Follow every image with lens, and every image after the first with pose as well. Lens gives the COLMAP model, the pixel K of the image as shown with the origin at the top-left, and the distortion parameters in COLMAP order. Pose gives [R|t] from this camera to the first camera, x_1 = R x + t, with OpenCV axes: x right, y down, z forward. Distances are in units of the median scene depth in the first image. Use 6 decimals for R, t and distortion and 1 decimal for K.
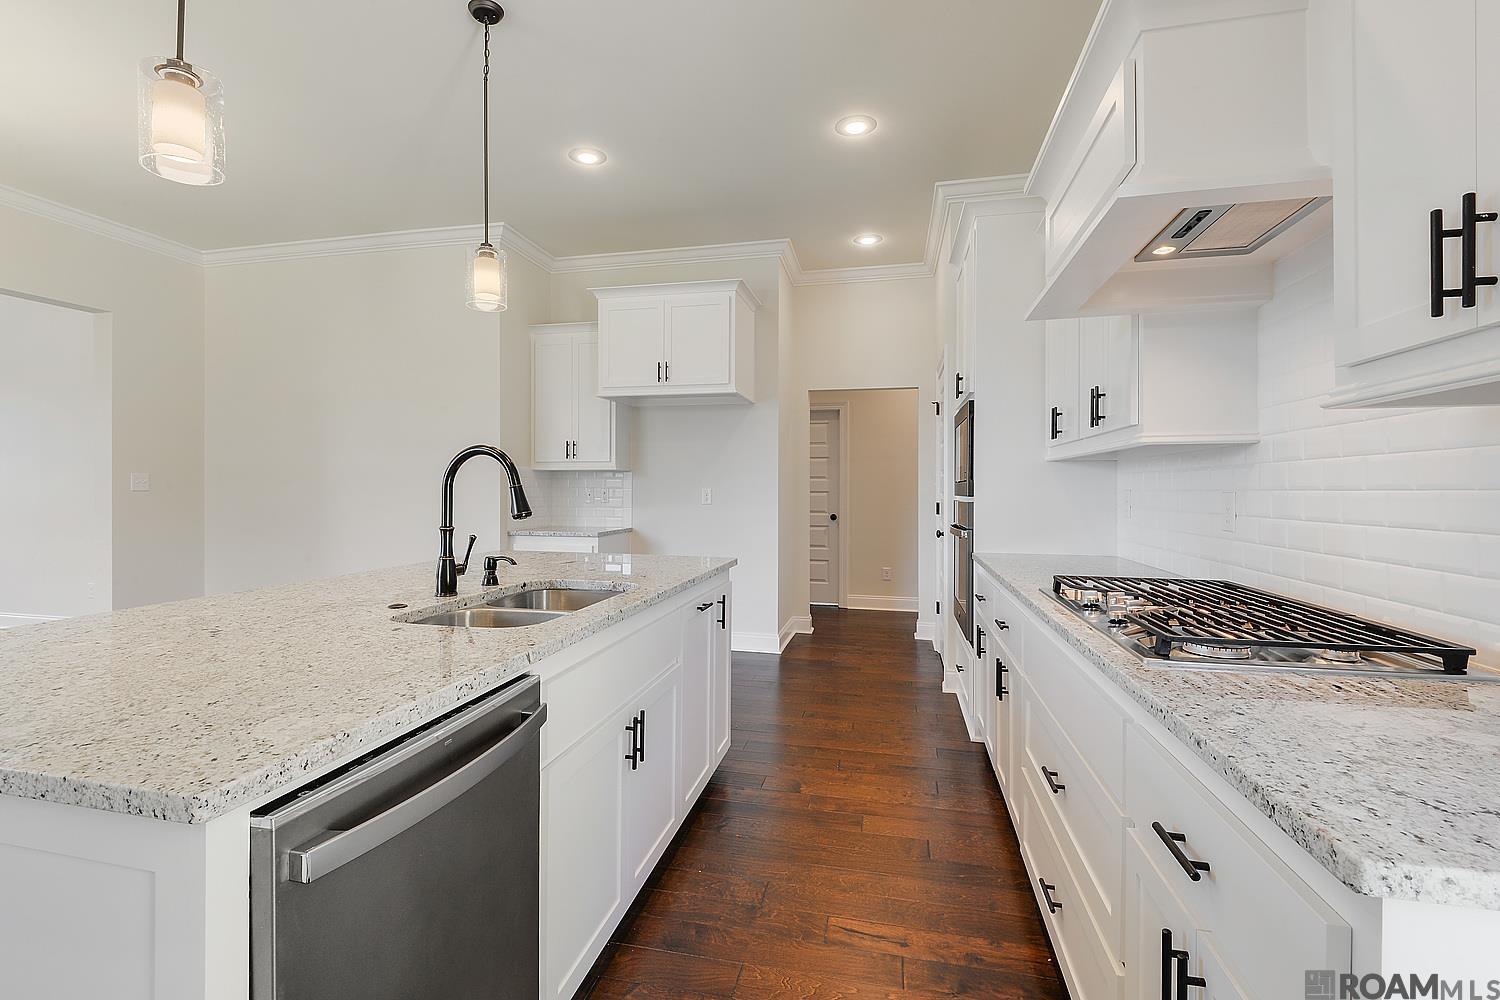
lens RADIAL K [[663.4, 0, 725.9], [0, 663.4, 488.9], [0, 0, 1]] dist [0.004314, -0.004142]
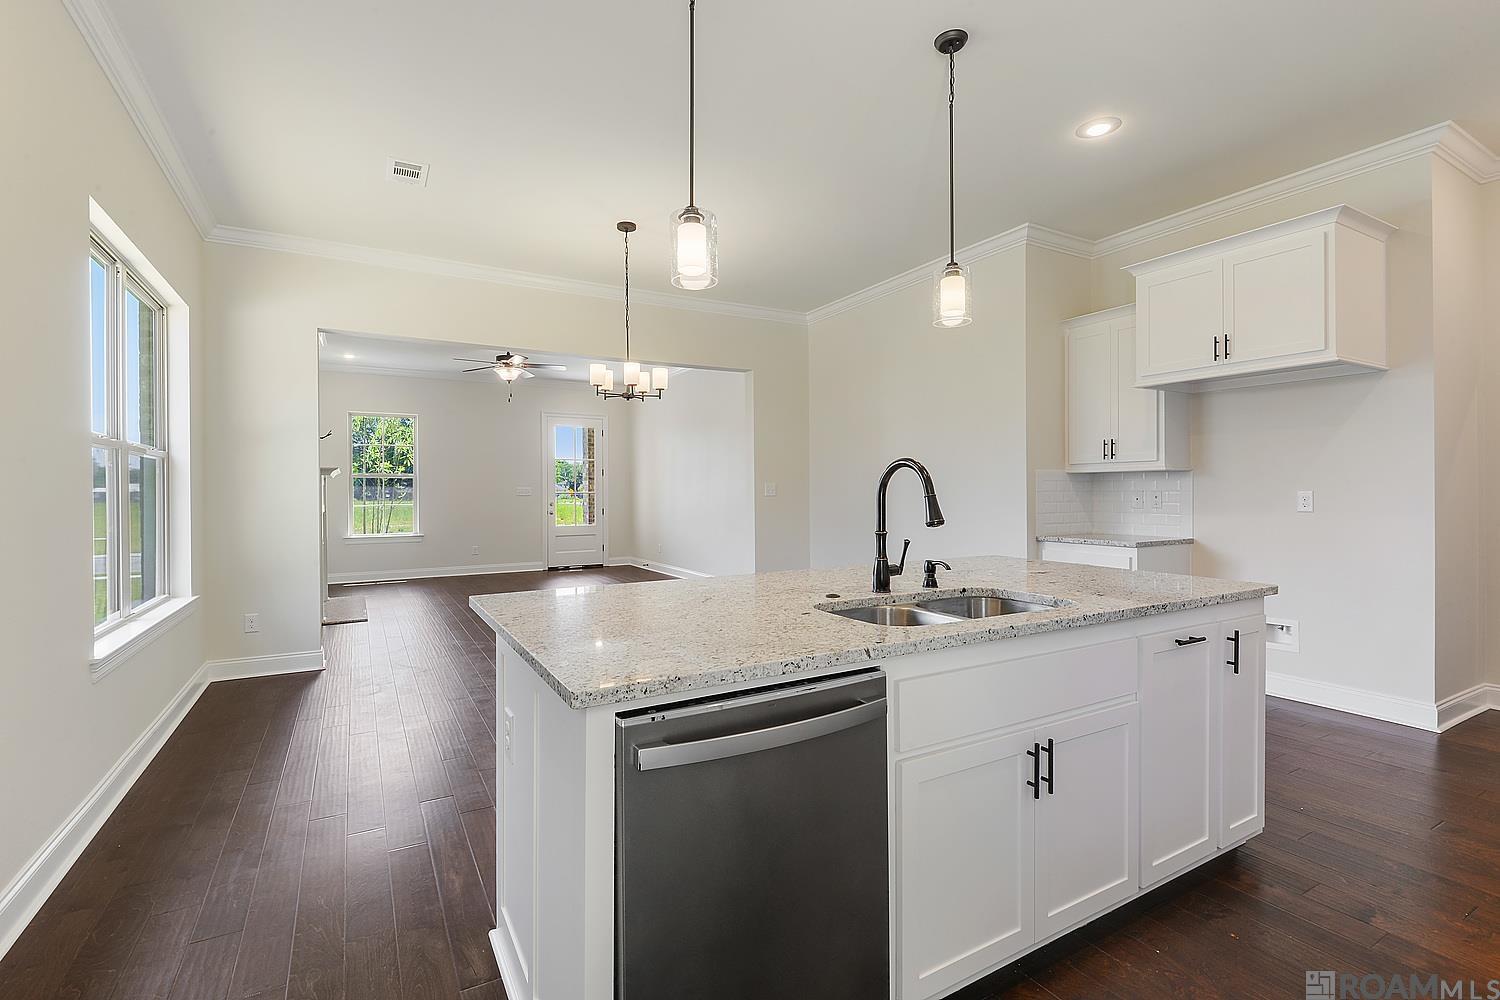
lens RADIAL K [[663.4, 0, 752.7], [0, 663.4, 490.2], [0, 0, 1]] dist [0.004314, -0.004142]
pose [[0.688673, -0.007614, -0.725032, 0.182728], [0.007523, 0.999966, -0.003356, -0.007767], [0.725033, -0.003143, 0.688707, 0.046722]]
